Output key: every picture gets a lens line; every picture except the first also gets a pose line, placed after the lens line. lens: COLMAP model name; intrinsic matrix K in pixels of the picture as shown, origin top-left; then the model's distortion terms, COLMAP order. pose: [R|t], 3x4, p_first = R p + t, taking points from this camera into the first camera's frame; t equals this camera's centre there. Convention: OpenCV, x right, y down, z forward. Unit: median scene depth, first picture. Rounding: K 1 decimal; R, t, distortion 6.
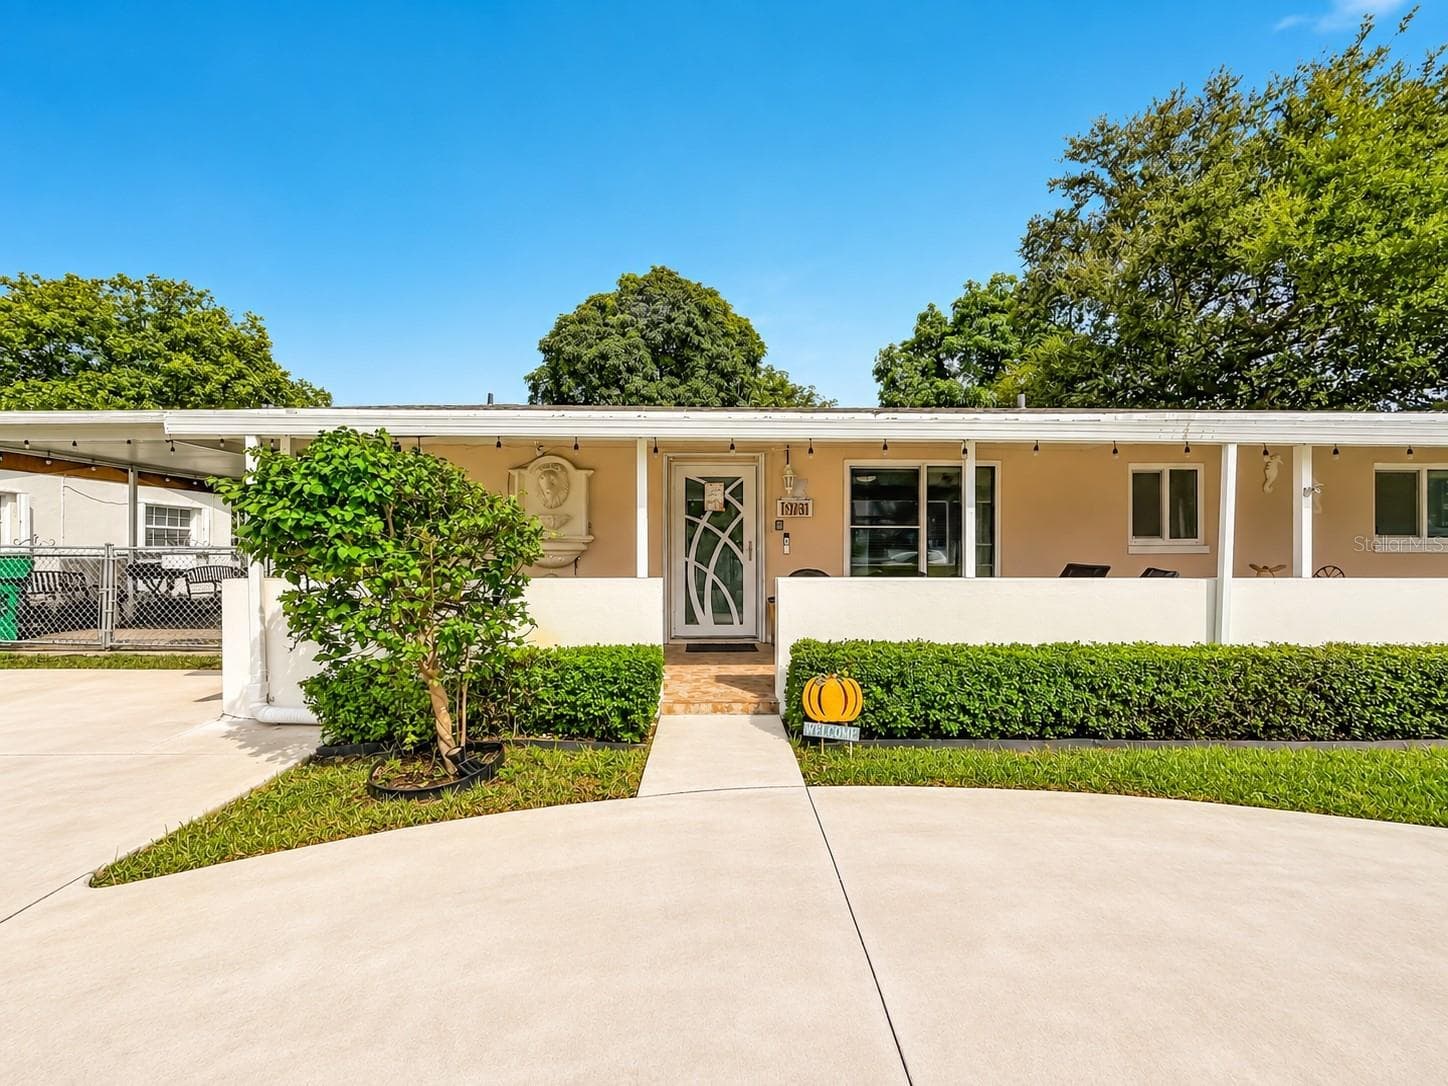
lens RADIAL K [[592.2, 0, 724.0], [0, 592.2, 543.0], [0, 0, 1]] dist [-0.000870, 0.000293]
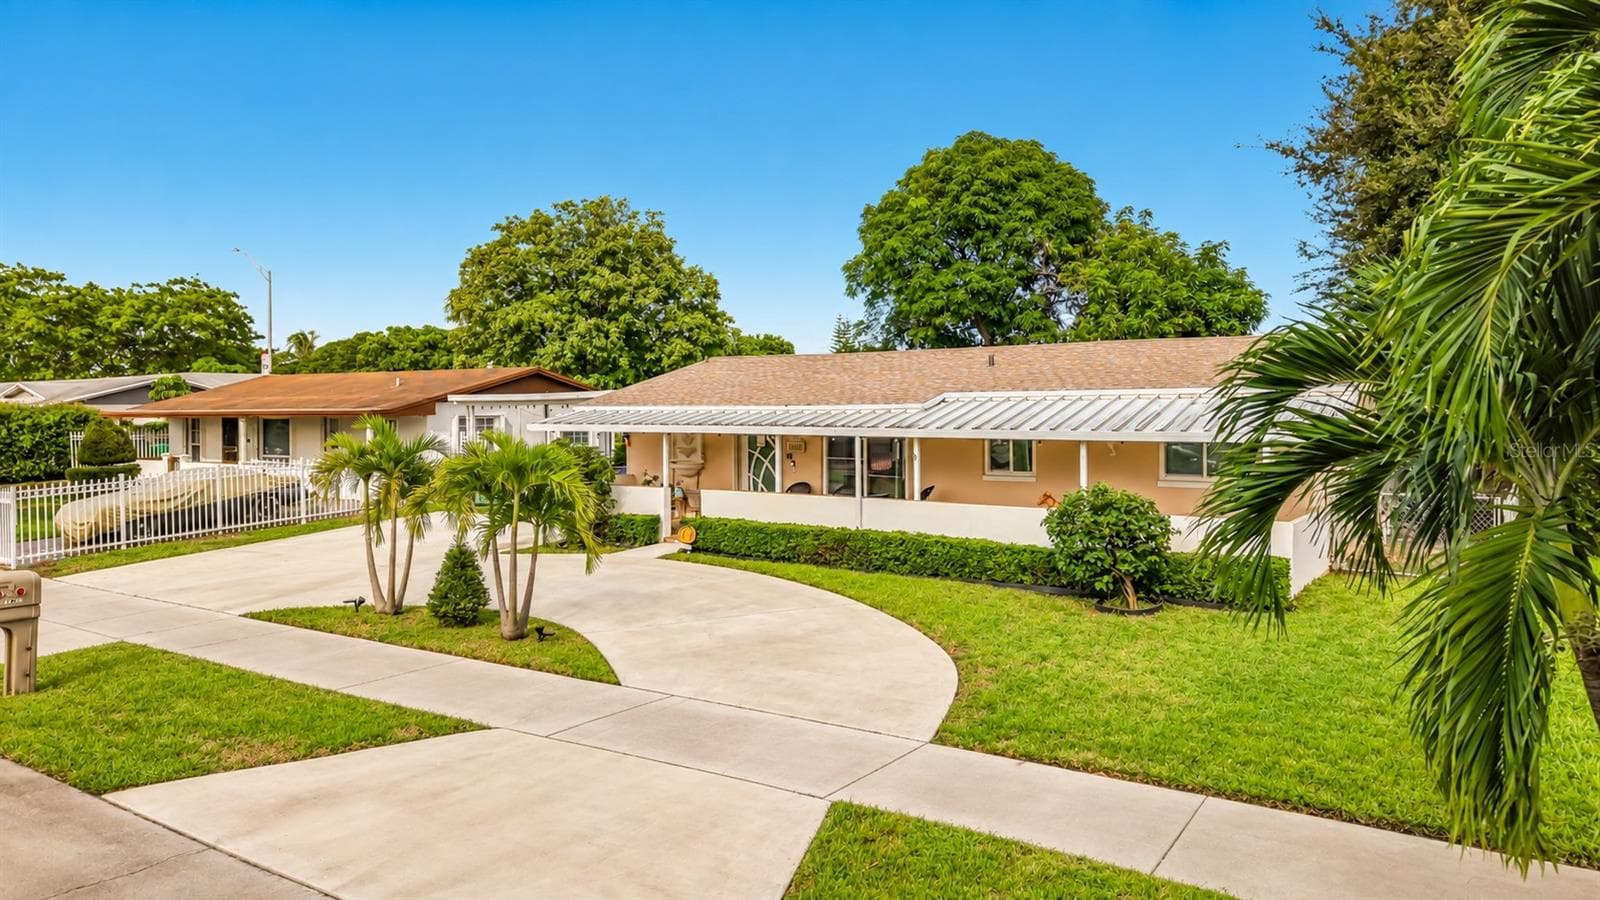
lens RADIAL K [[1119.3, 0, 800.0], [0, 1119.3, 450.0], [0, 0, 1]] dist [-0.001596, -0.000246]
pose [[0.805884, 0.022703, -0.591638, 0.812958], [0.013856, 0.998268, 0.057180, -0.093715], [0.591912, -0.054278, 0.804173, -0.640264]]
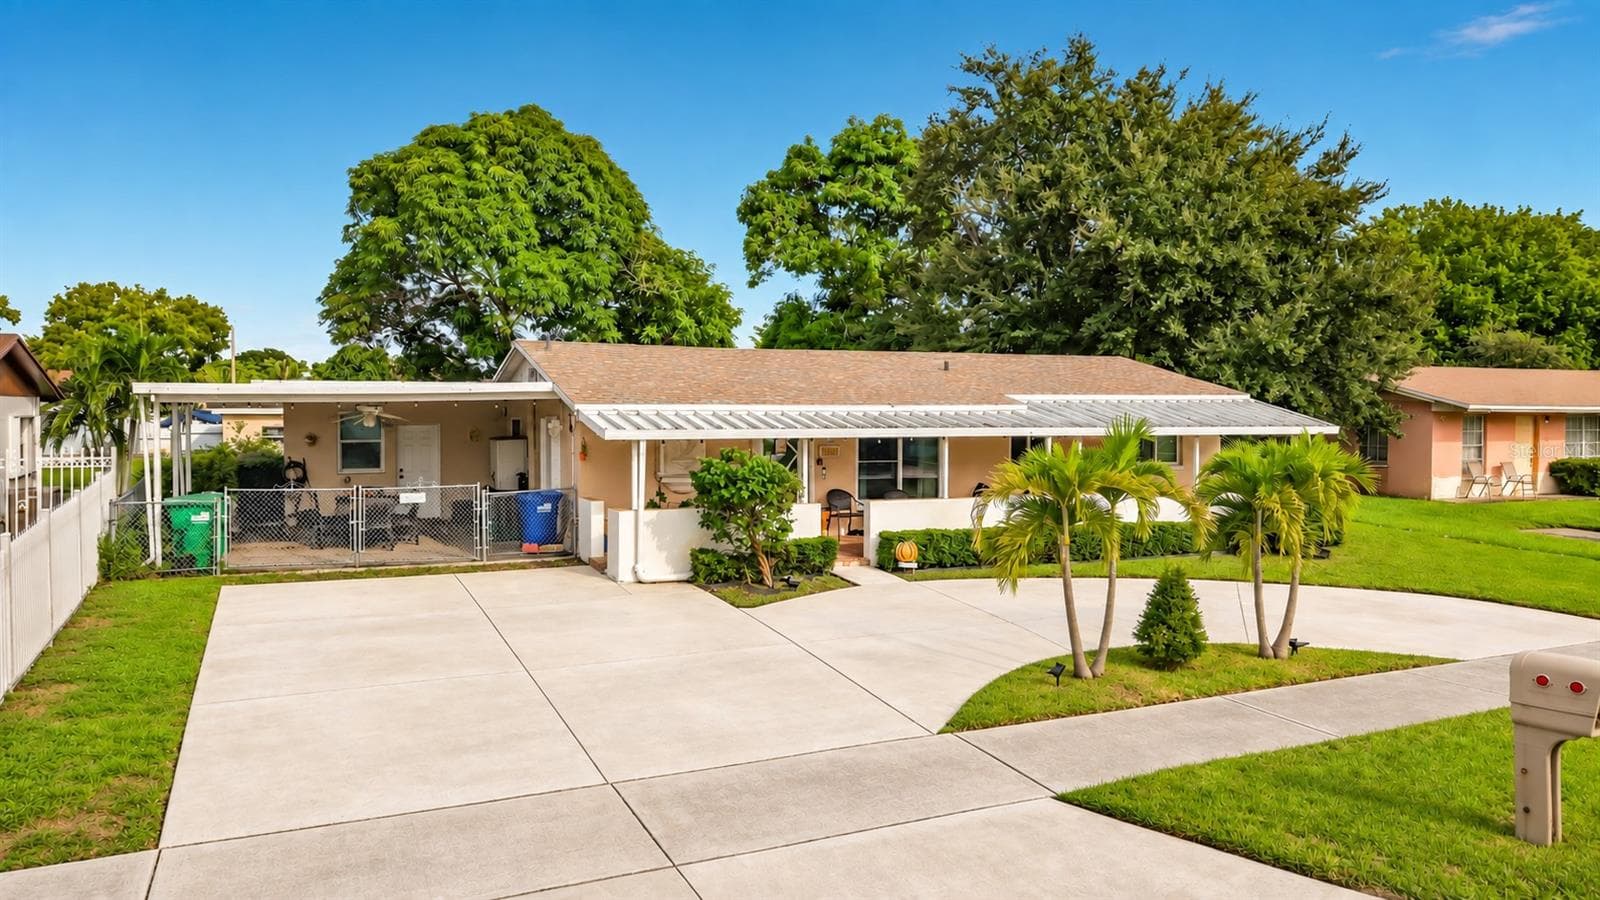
lens RADIAL K [[1119.3, 0, 800.0], [0, 1119.3, 450.0], [0, 0, 1]] dist [-0.001596, -0.000246]
pose [[0.912793, -0.017351, 0.408053, -0.469047], [-0.005635, 0.998467, 0.055061, -0.089702], [-0.408383, -0.052558, 0.911296, -0.668713]]
